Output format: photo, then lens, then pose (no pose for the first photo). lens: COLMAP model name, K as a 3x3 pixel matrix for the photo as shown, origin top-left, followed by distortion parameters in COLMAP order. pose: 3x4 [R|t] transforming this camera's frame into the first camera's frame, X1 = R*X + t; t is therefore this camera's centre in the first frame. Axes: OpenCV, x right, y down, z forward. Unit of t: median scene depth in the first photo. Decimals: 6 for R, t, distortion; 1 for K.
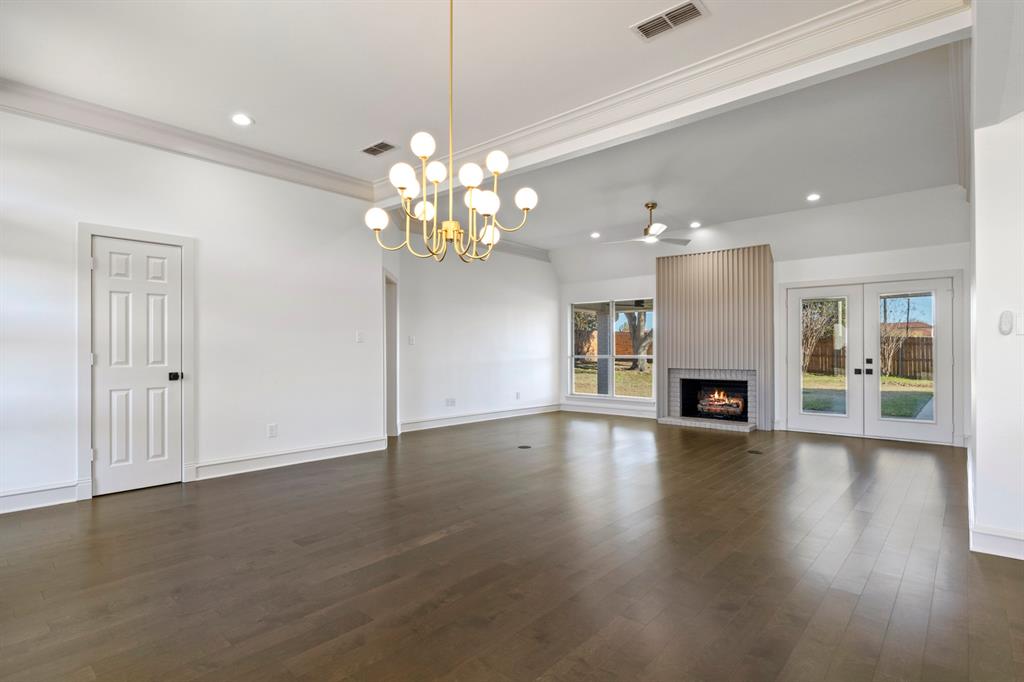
lens RADIAL K [[512.8, 0, 514.2], [0, 512.8, 347.4], [0, 0, 1]] dist [-0.002068, -0.000680]
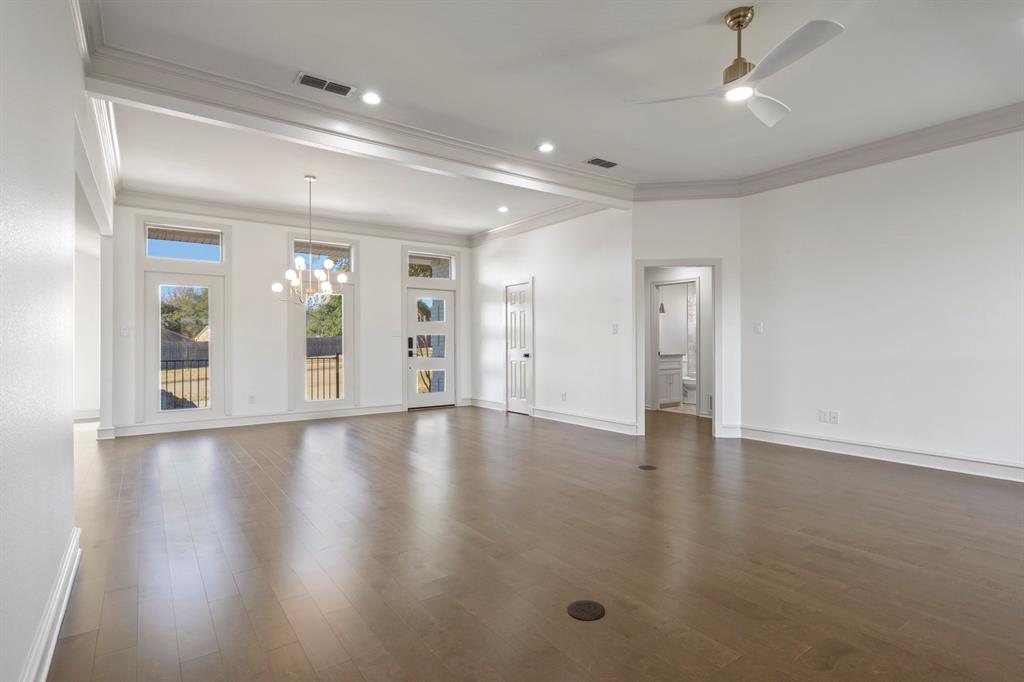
lens RADIAL K [[512.8, 0, 514.2], [0, 512.8, 347.4], [0, 0, 1]] dist [-0.002068, -0.000680]
pose [[-0.227986, 0.009470, -0.973618, 1.103064], [0.005492, 0.999949, 0.008440, 0.012027], [0.973649, -0.003423, -0.228027, 1.374079]]
